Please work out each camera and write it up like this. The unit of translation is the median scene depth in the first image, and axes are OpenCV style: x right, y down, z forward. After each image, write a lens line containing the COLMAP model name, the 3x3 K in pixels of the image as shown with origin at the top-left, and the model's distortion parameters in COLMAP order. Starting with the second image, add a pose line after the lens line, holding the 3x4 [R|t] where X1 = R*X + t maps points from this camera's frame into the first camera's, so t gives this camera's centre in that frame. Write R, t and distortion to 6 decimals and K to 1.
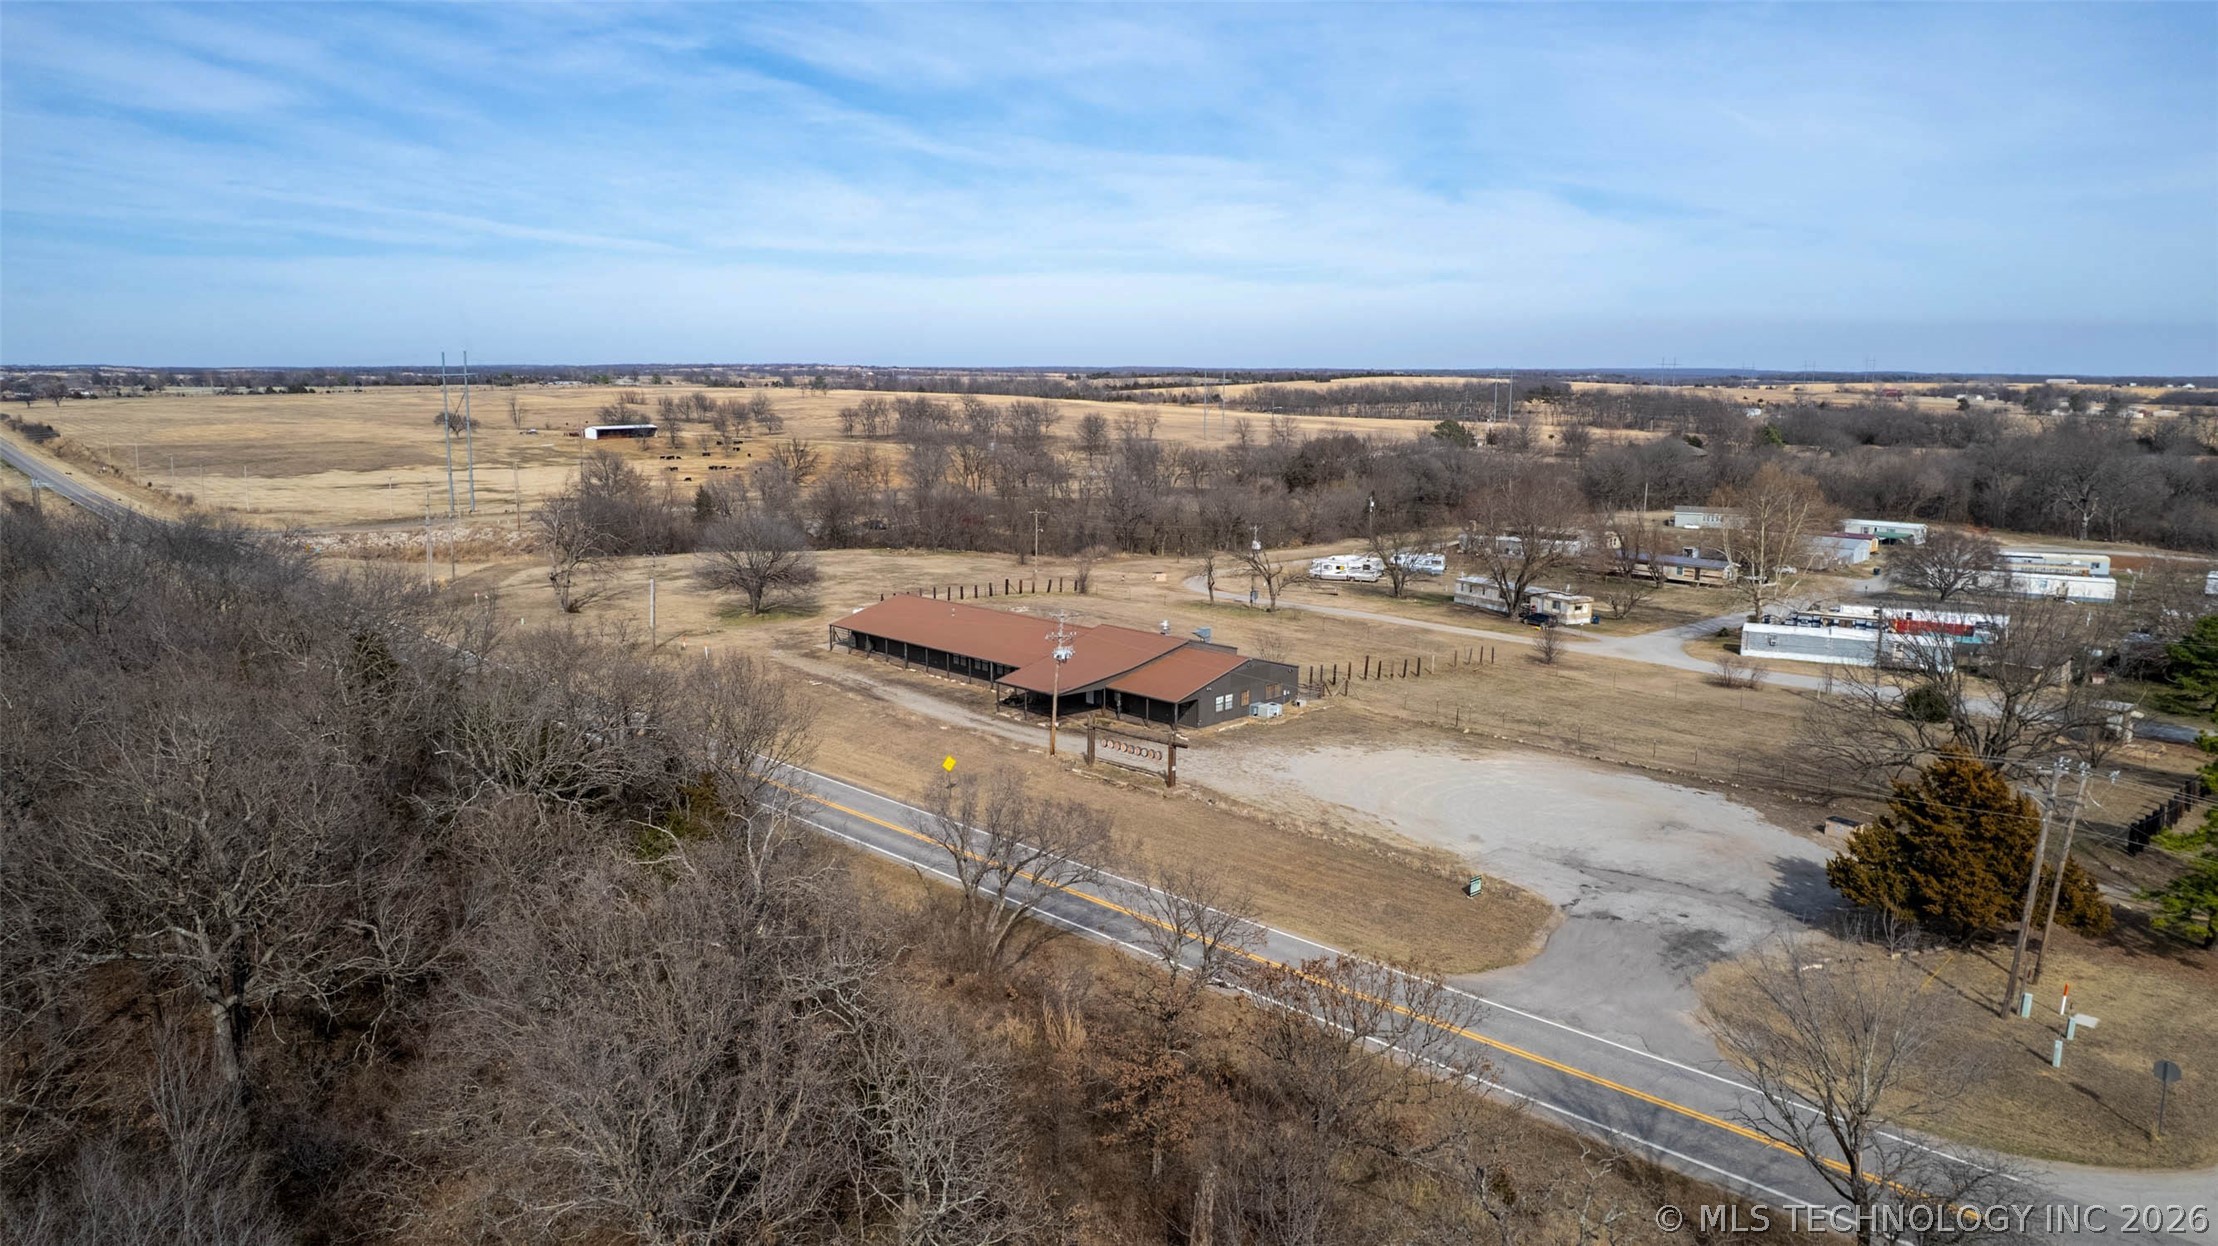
lens RADIAL K [[1417.3, 0, 1105.8], [0, 1417.3, 619.0], [0, 0, 1]] dist [-0.075212, 0.067519]
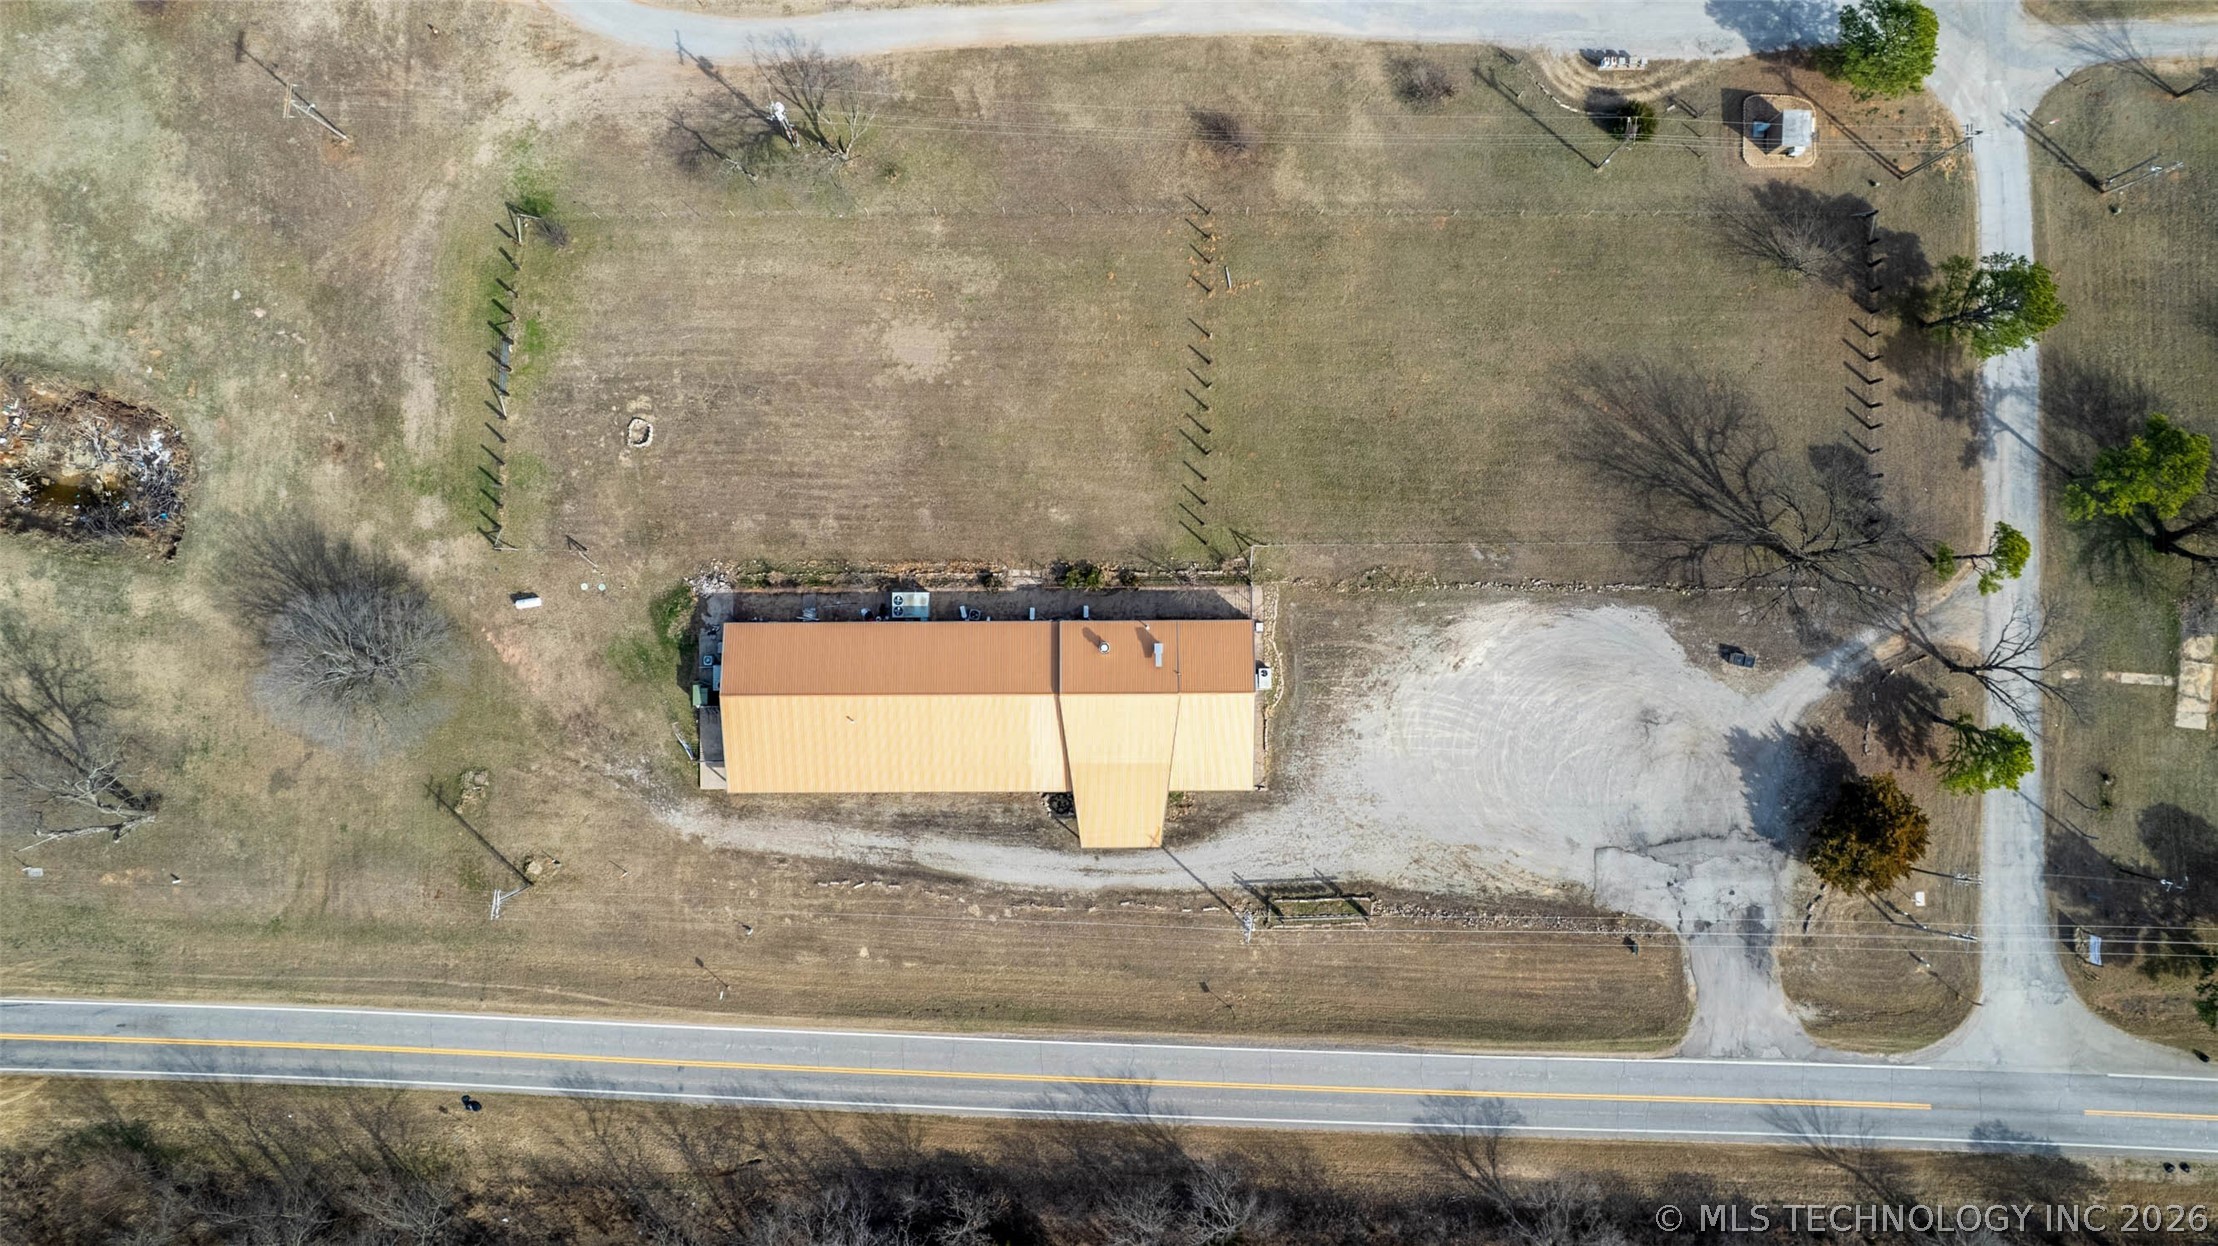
lens RADIAL K [[1417.3, 0, 1105.8], [0, 1417.3, 619.0], [0, 0, 1]] dist [-0.075212, 0.067519]
pose [[0.699880, -0.714173, -0.011161, 0.046695], [0.124719, 0.106808, 0.986427, -0.667079], [-0.703287, -0.691772, 0.163824, 0.592884]]
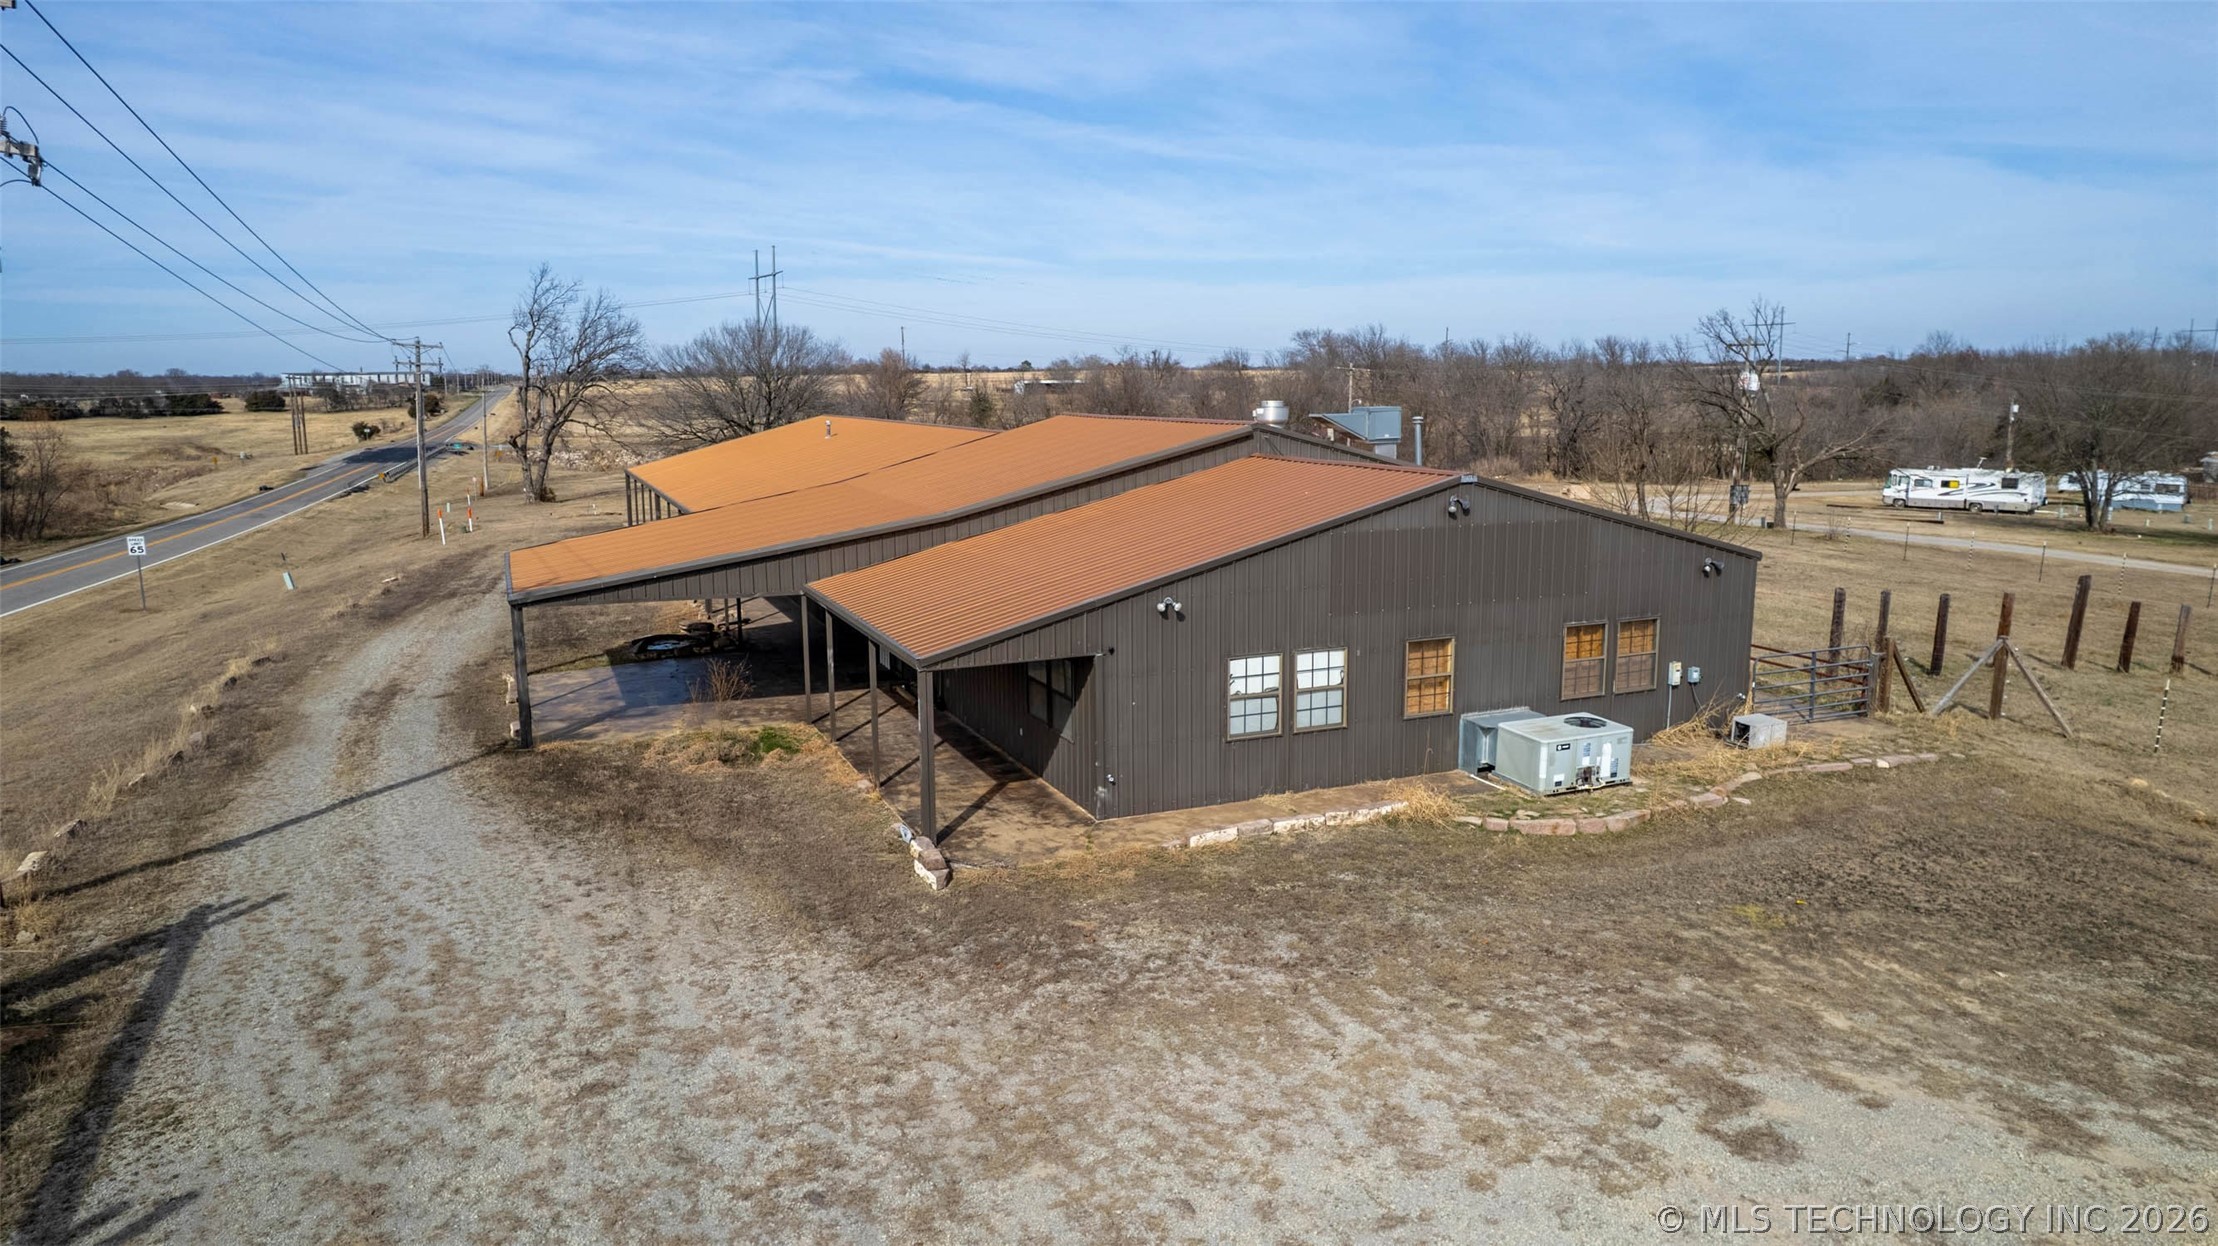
lens RADIAL K [[1417.3, 0, 1105.8], [0, 1417.3, 619.0], [0, 0, 1]] dist [-0.075212, 0.067519]
pose [[0.930336, 0.052008, -0.363001, 0.080032], [-0.053986, 0.998531, 0.004703, 0.030906], [0.362713, 0.015221, 0.931777, 0.505370]]
